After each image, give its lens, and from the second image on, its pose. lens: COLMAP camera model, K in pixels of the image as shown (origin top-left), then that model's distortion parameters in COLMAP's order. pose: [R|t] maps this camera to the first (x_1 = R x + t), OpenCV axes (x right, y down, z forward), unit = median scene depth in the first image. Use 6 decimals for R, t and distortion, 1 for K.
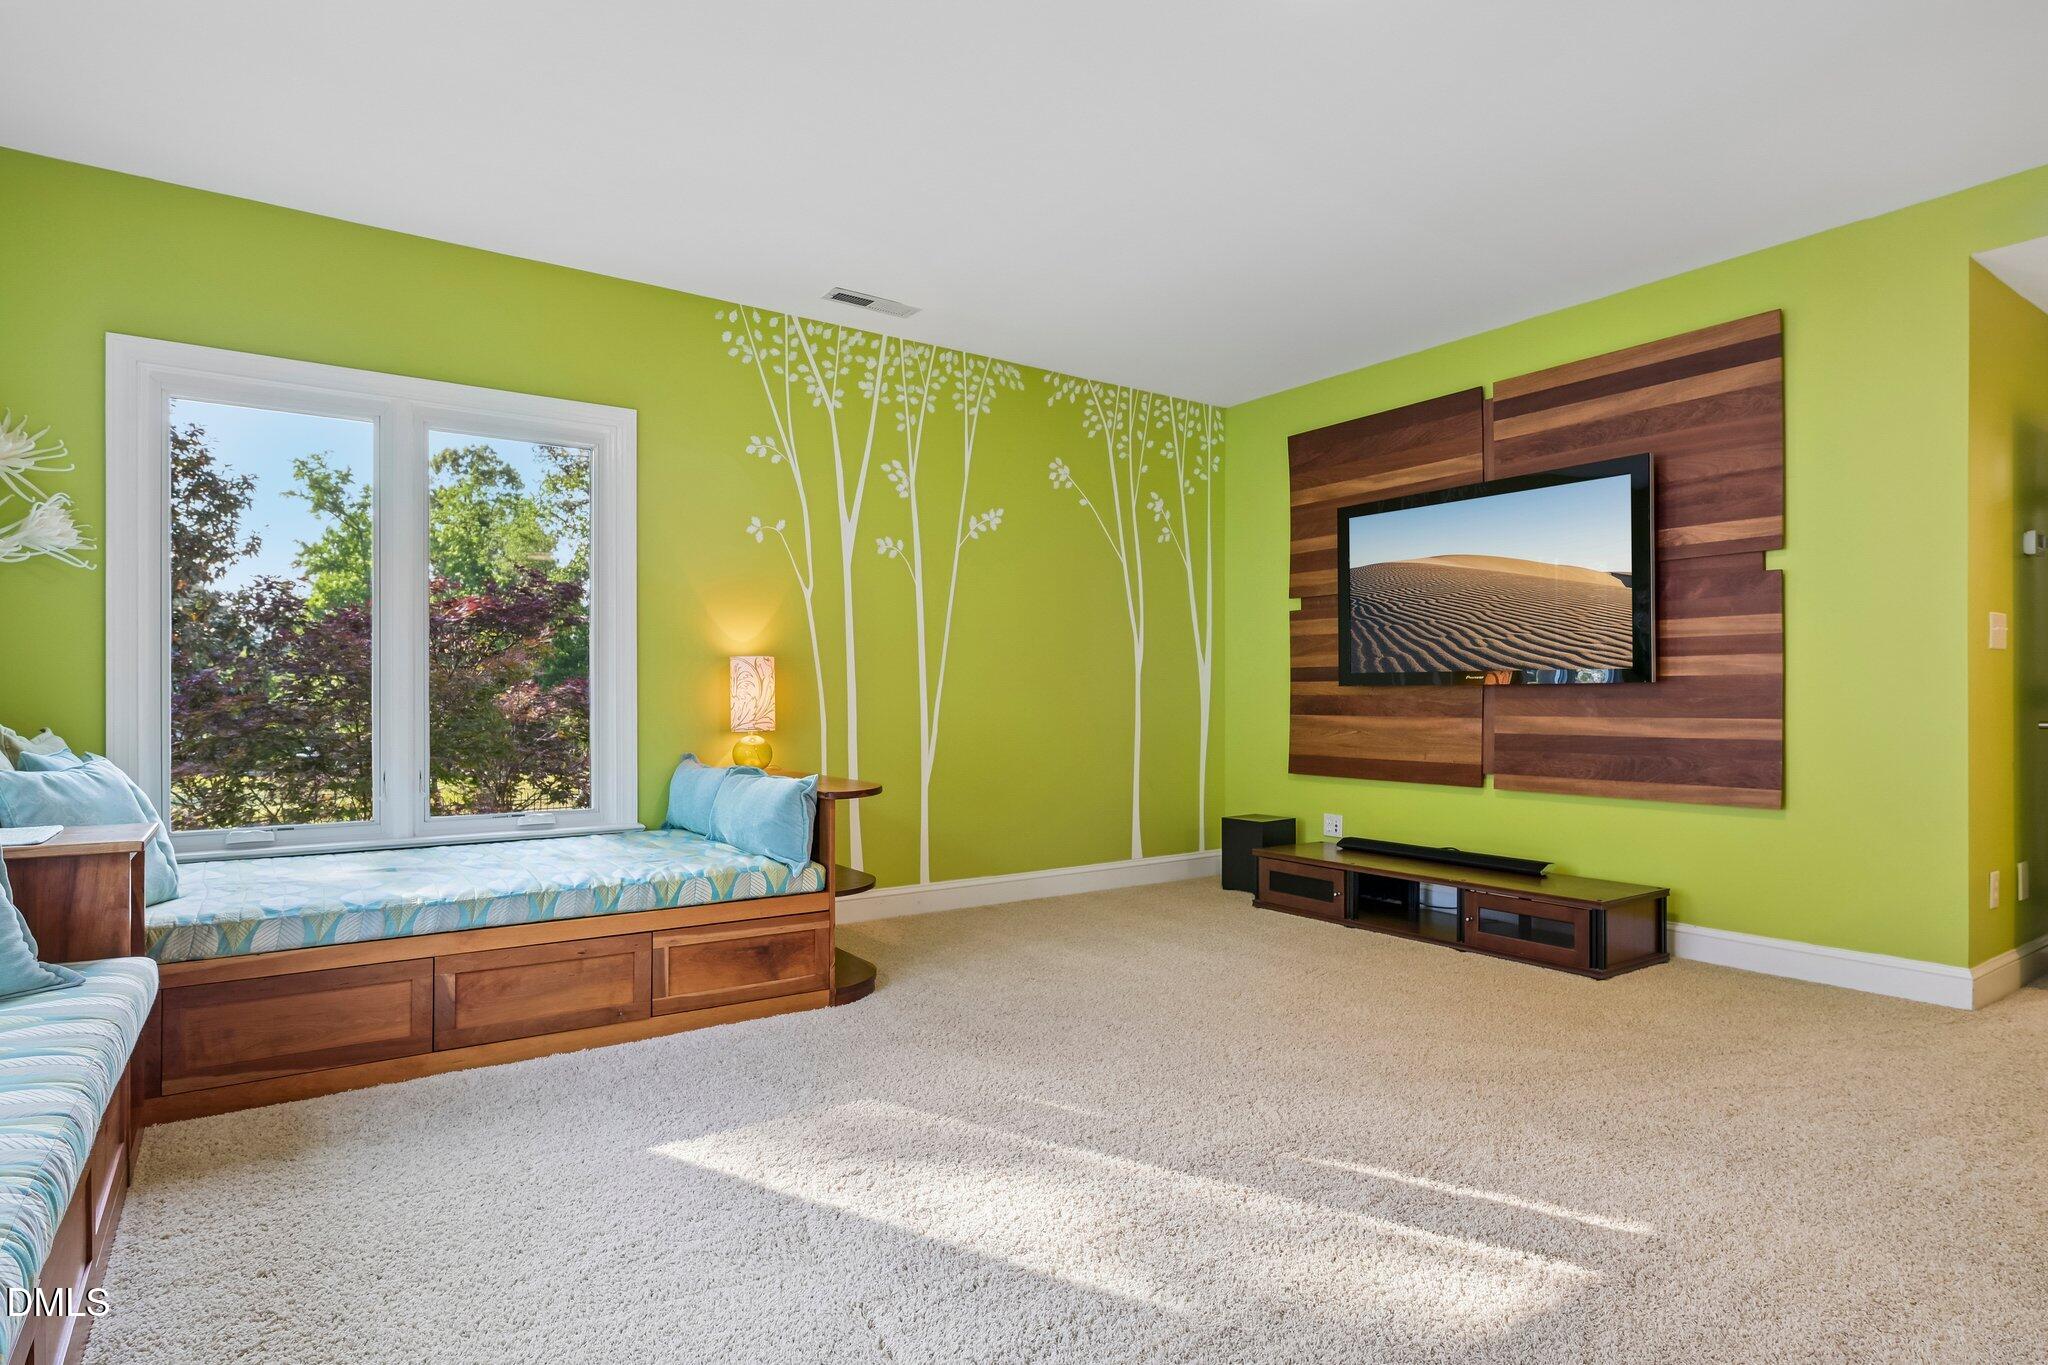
lens RADIAL K [[1102.1, 0, 1024.8], [0, 1102.1, 692.6], [0, 0, 1]] dist [0.000628, -0.001057]
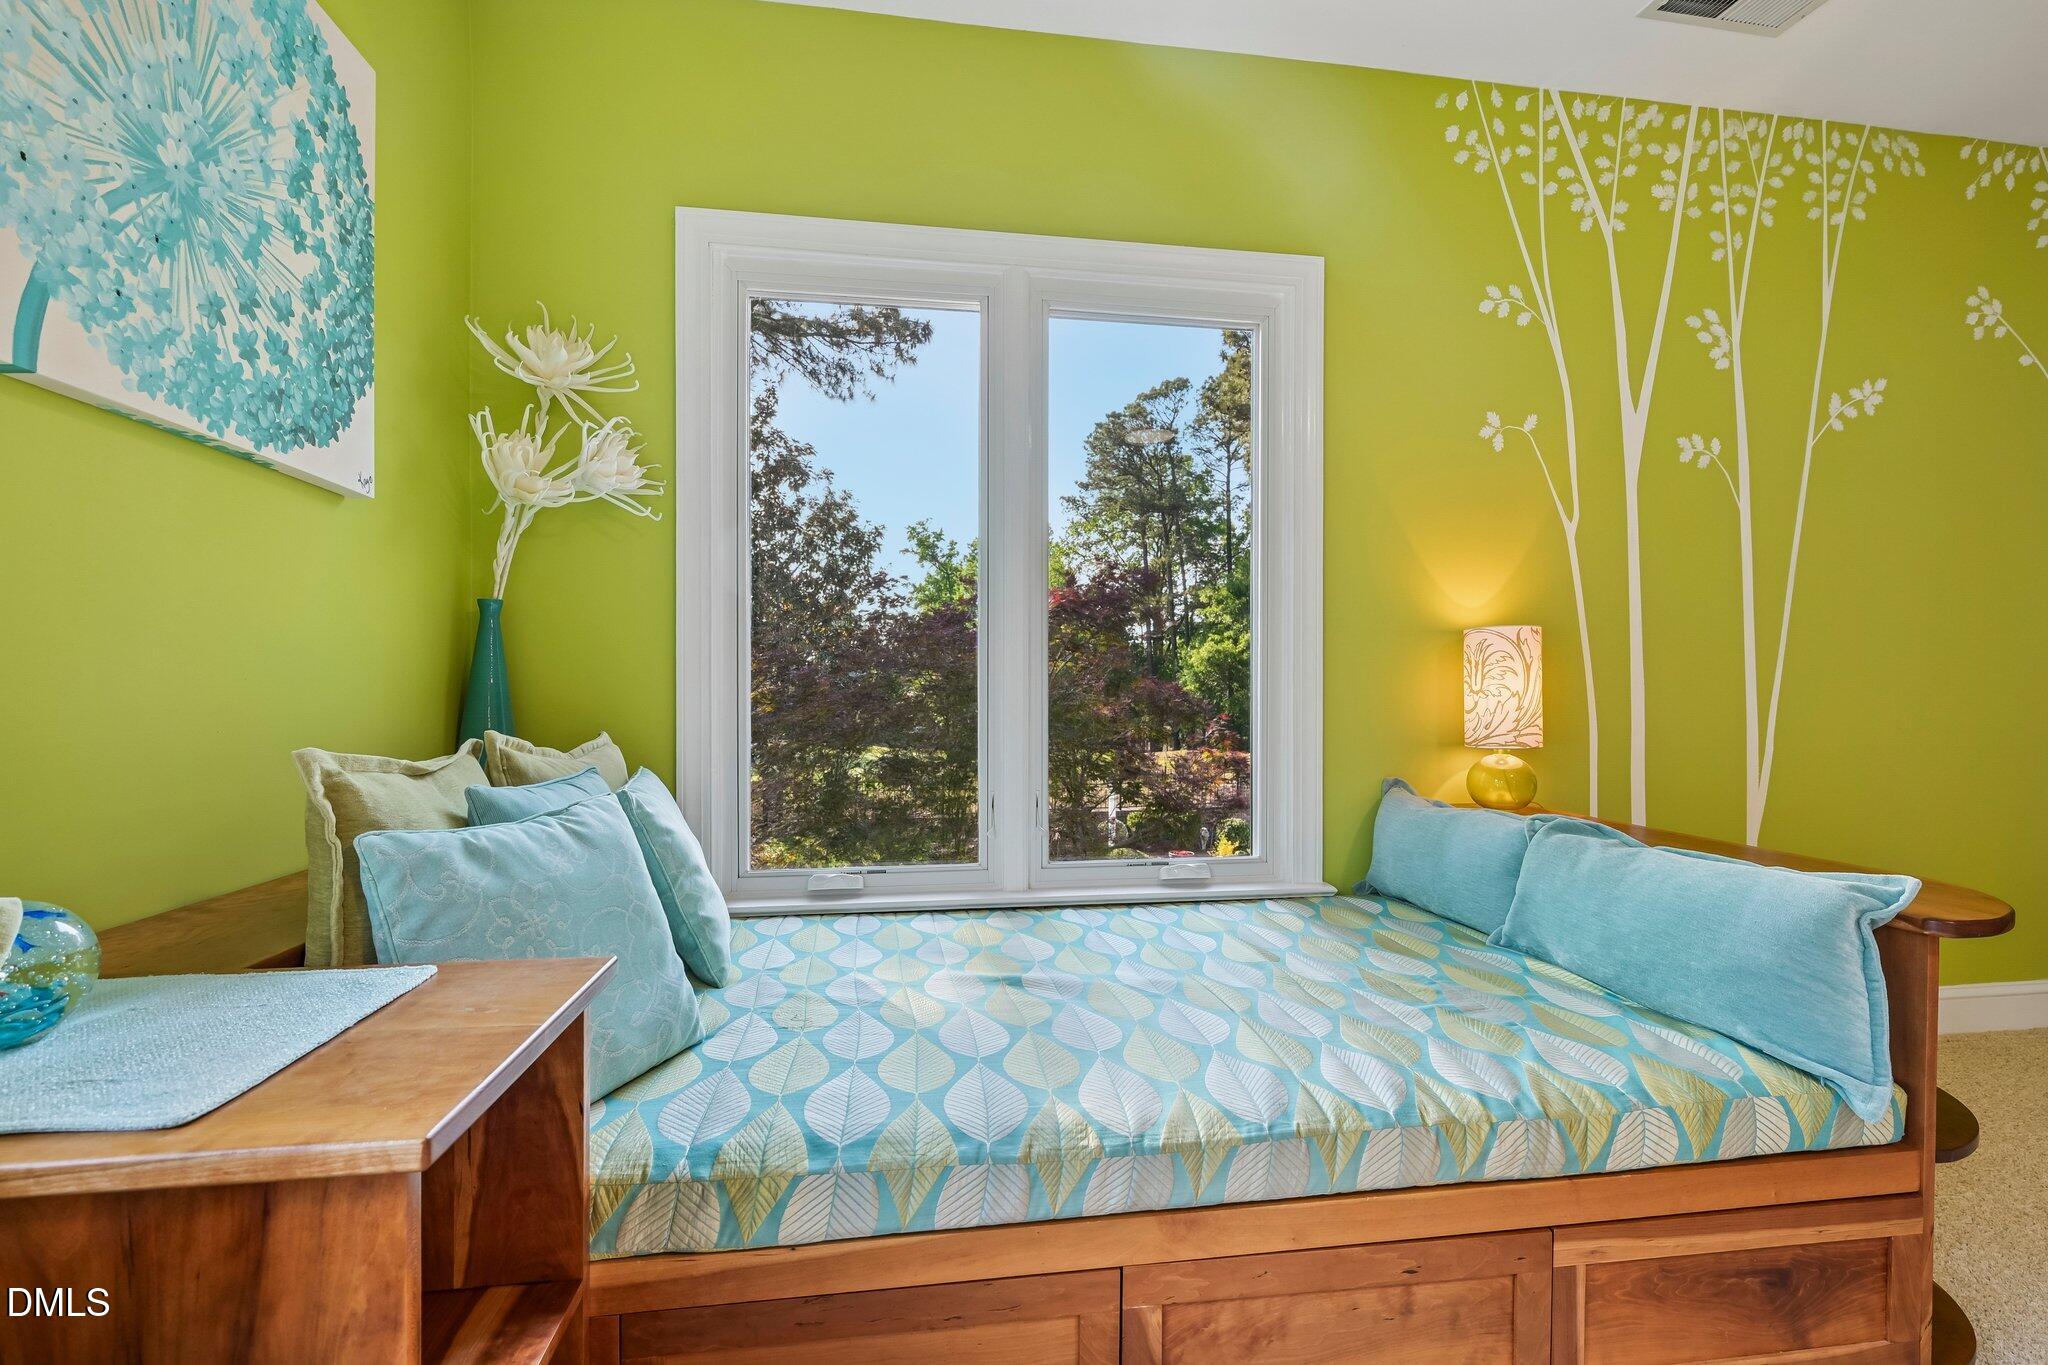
lens RADIAL K [[876.0, 0, 1022.9], [0, 876.0, 686.4], [0, 0, 1]] dist [-0.000432, 0.000135]
pose [[0.897586, -0.001197, -0.440838, -0.255504], [-0.000321, 0.999994, -0.003368, 0.002104], [0.440839, 0.003165, 0.897580, 0.406787]]
